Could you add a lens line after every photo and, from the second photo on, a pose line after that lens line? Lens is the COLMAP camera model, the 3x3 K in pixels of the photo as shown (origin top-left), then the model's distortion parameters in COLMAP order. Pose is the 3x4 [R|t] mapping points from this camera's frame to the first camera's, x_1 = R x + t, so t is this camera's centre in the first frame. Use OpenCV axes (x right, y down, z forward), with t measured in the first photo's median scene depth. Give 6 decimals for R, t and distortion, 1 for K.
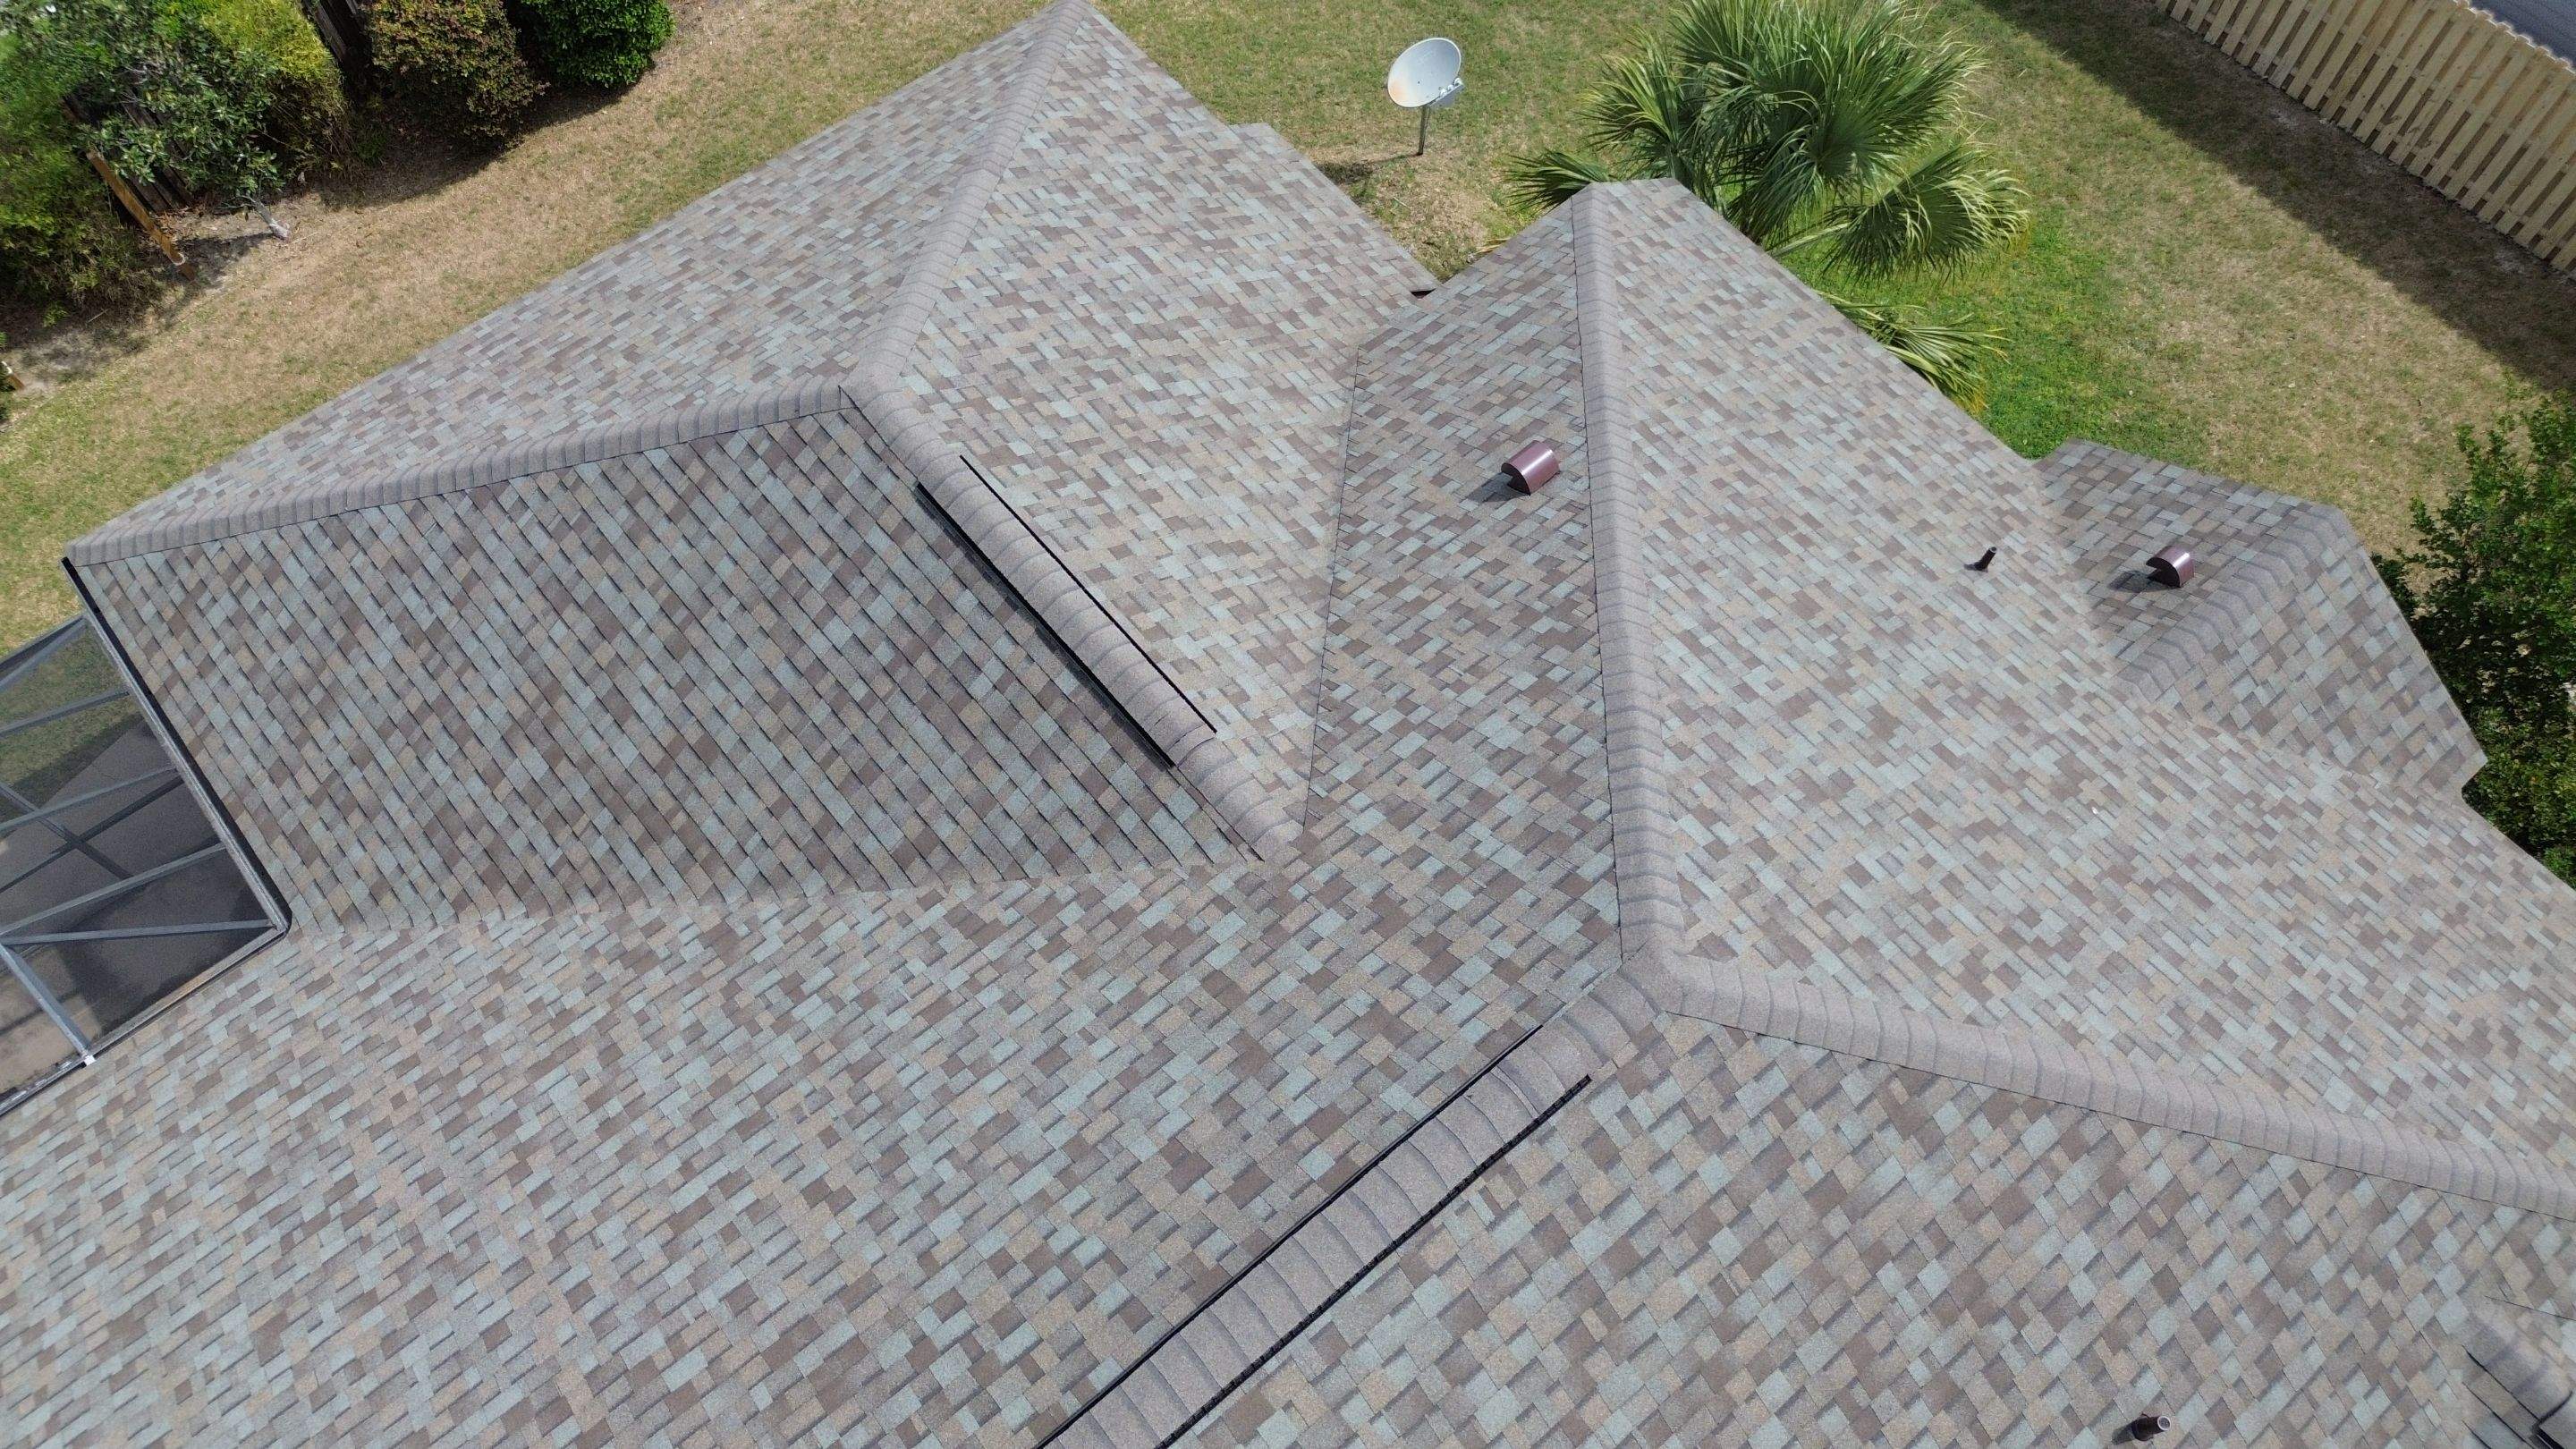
lens RADIAL K [[1825.8, 0, 1297.7], [0, 1825.8, 720.3], [0, 0, 1]] dist [0.064210, -0.057858]
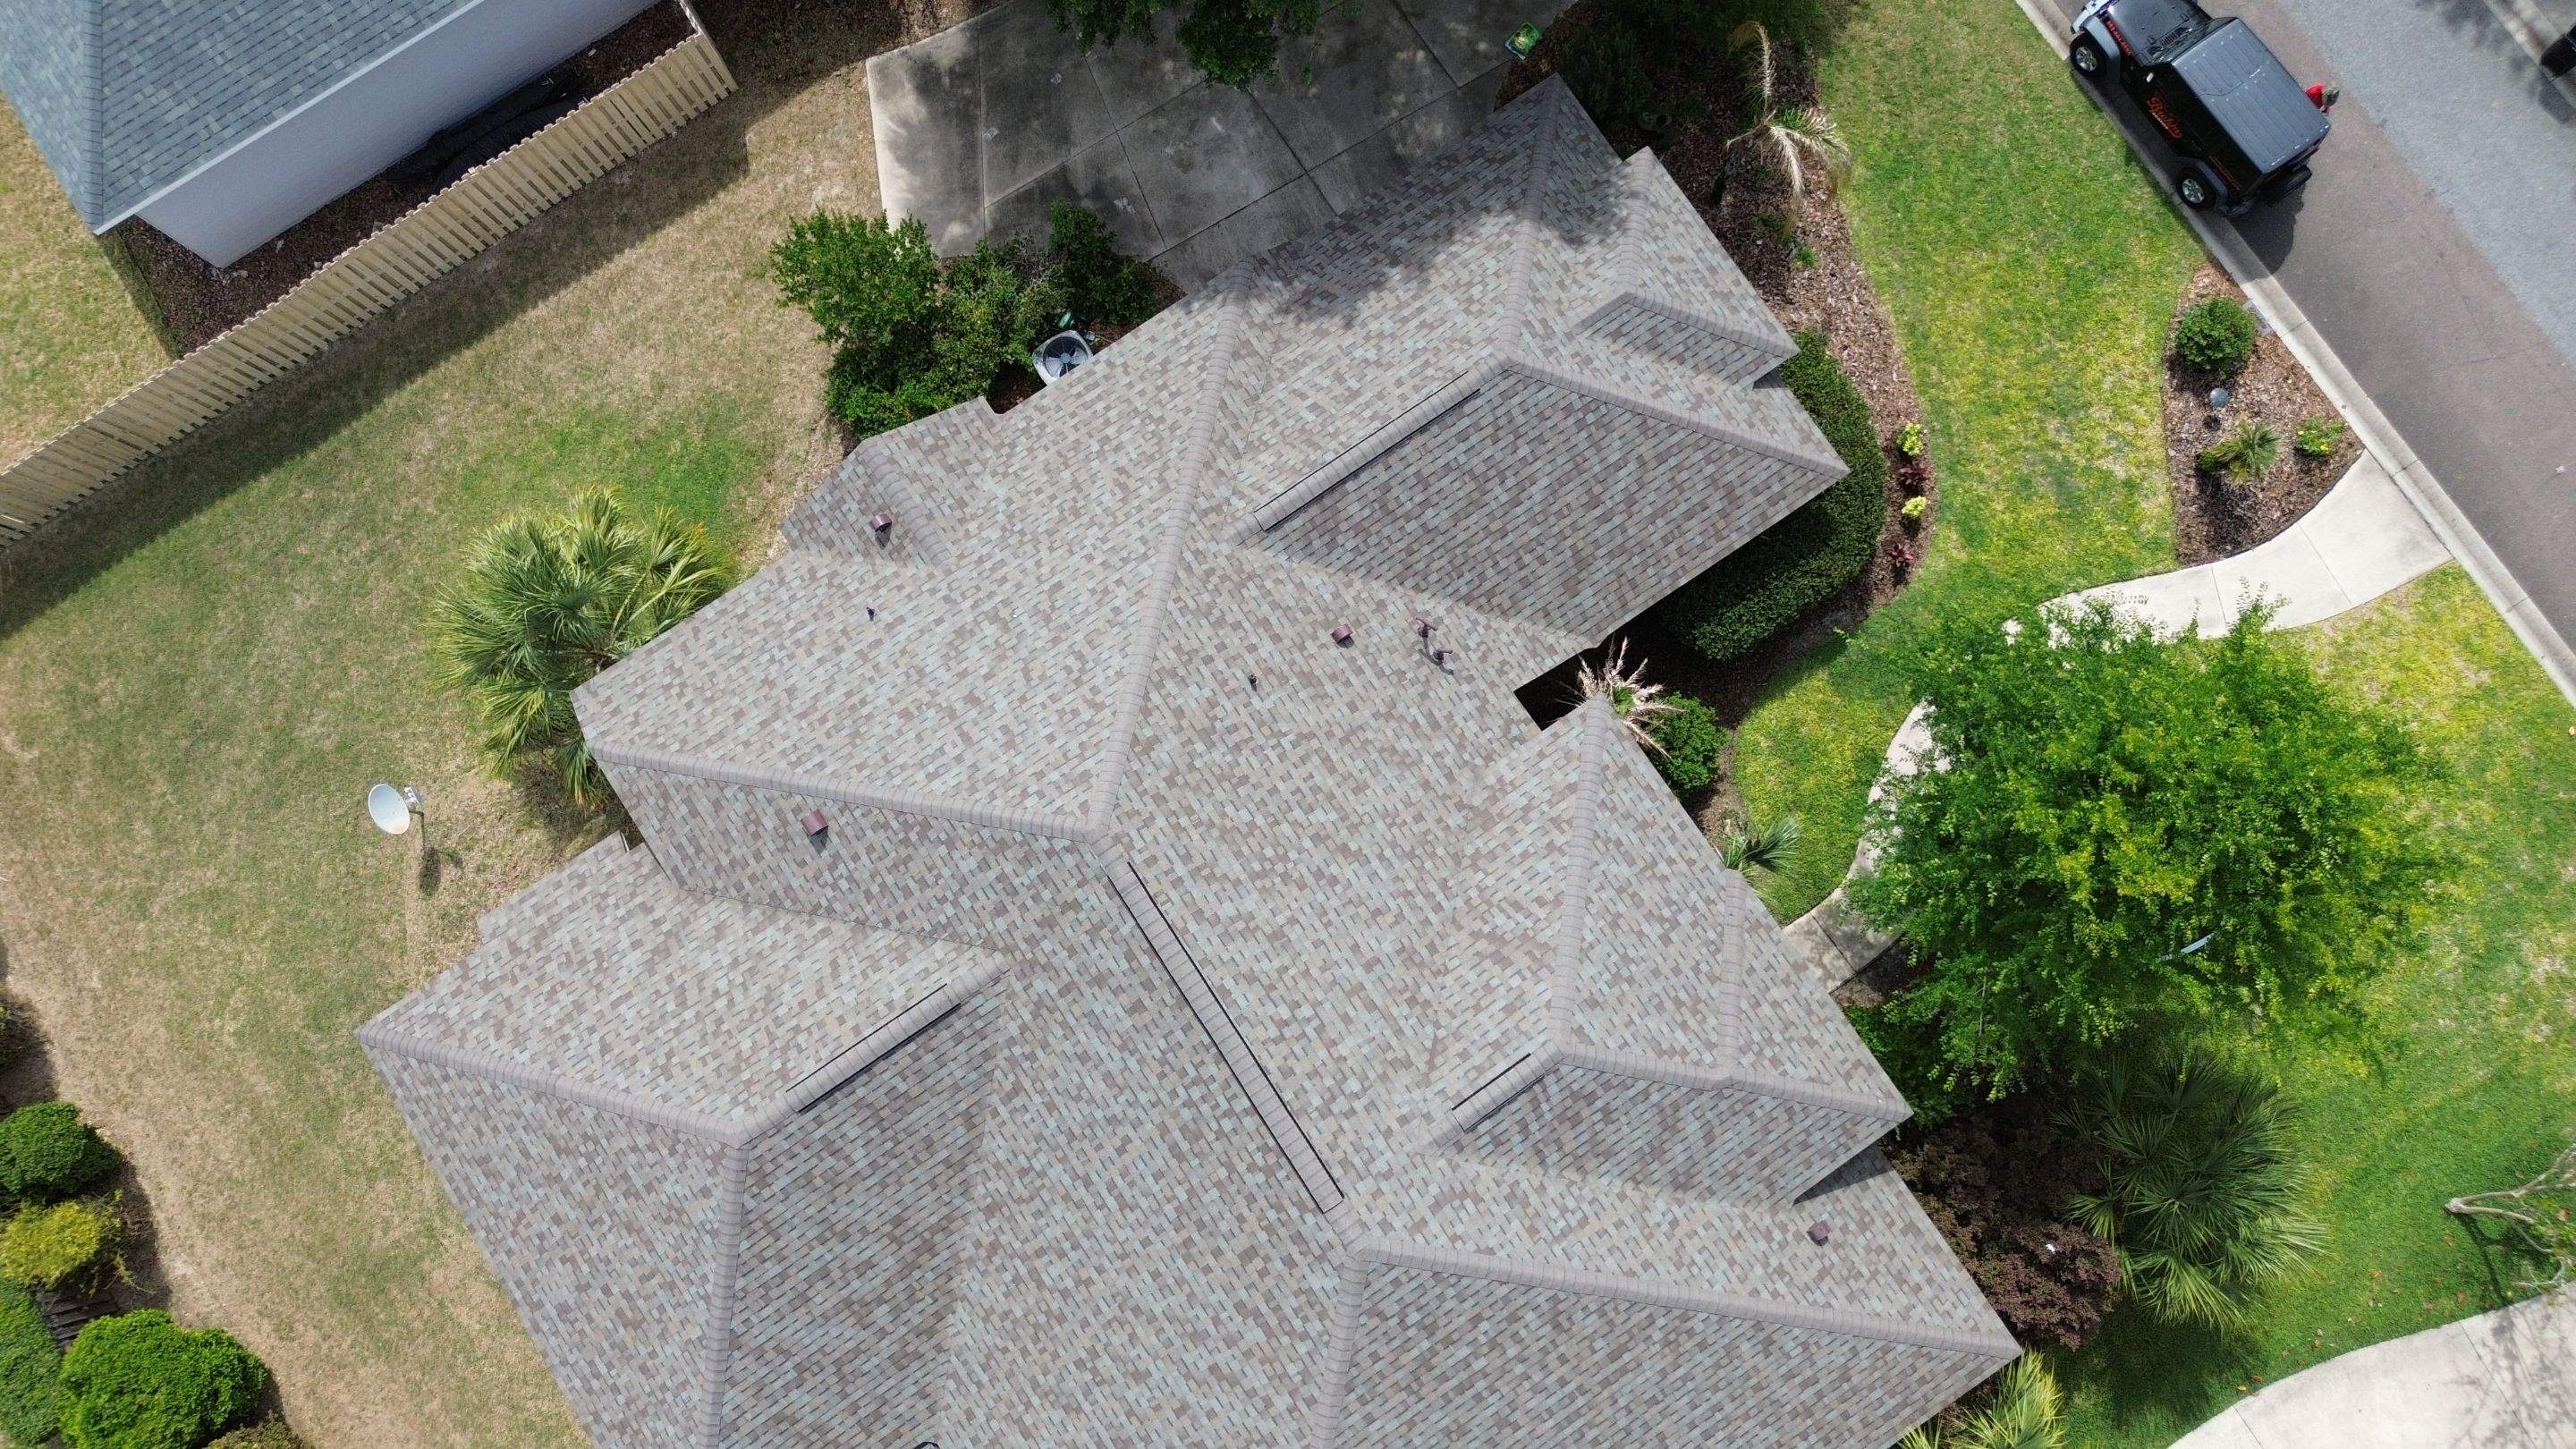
lens RADIAL K [[1802.6, 0, 1297.7], [0, 1802.6, 726.7], [0, 0, 1]] dist [0.143428, -0.295413]
pose [[0.102969, -0.984535, 0.141735, -0.003607], [0.887165, 0.155339, 0.434521, -0.565955], [-0.449818, 0.081000, 0.889440, -1.126743]]
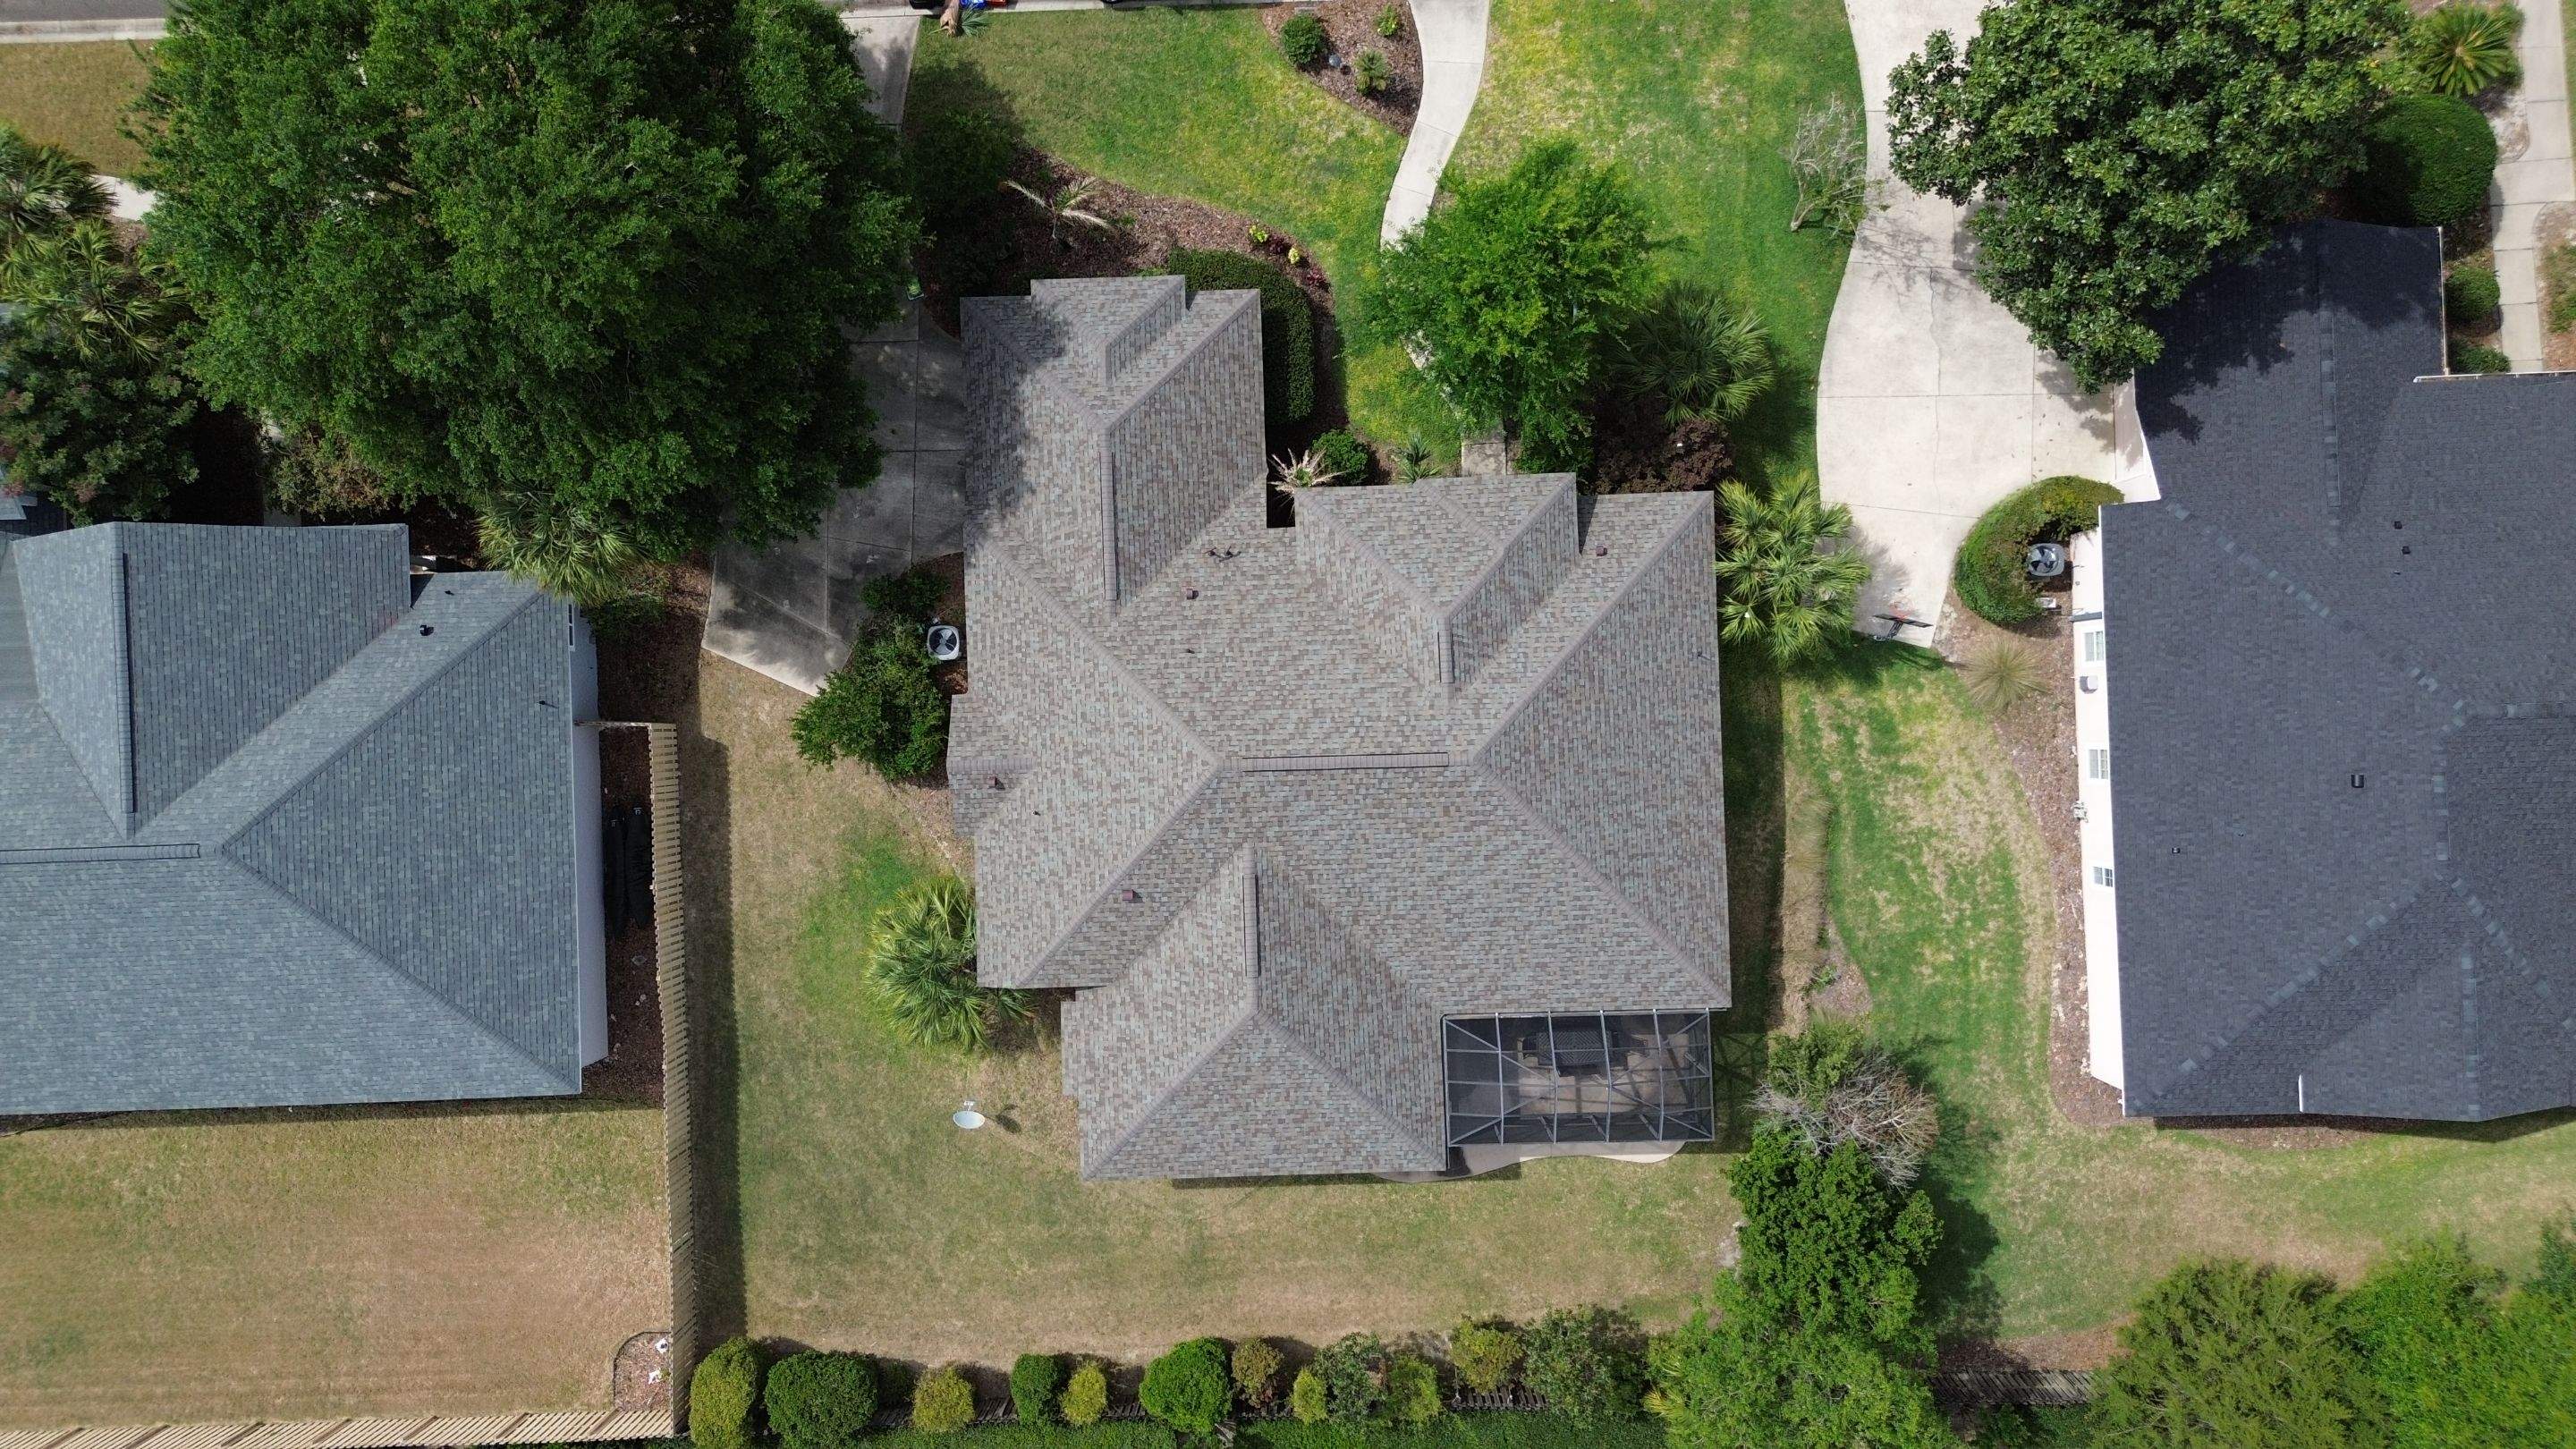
lens RADIAL K [[1895.3, 0, 1288.0], [0, 1895.3, 724.5], [0, 0, 1]] dist [0.090392, -0.121544]
pose [[-0.788764, -0.614272, 0.022848, -0.009810], [0.553571, -0.693680, 0.460833, -1.531475], [-0.267227, 0.376136, 0.887193, -2.764270]]
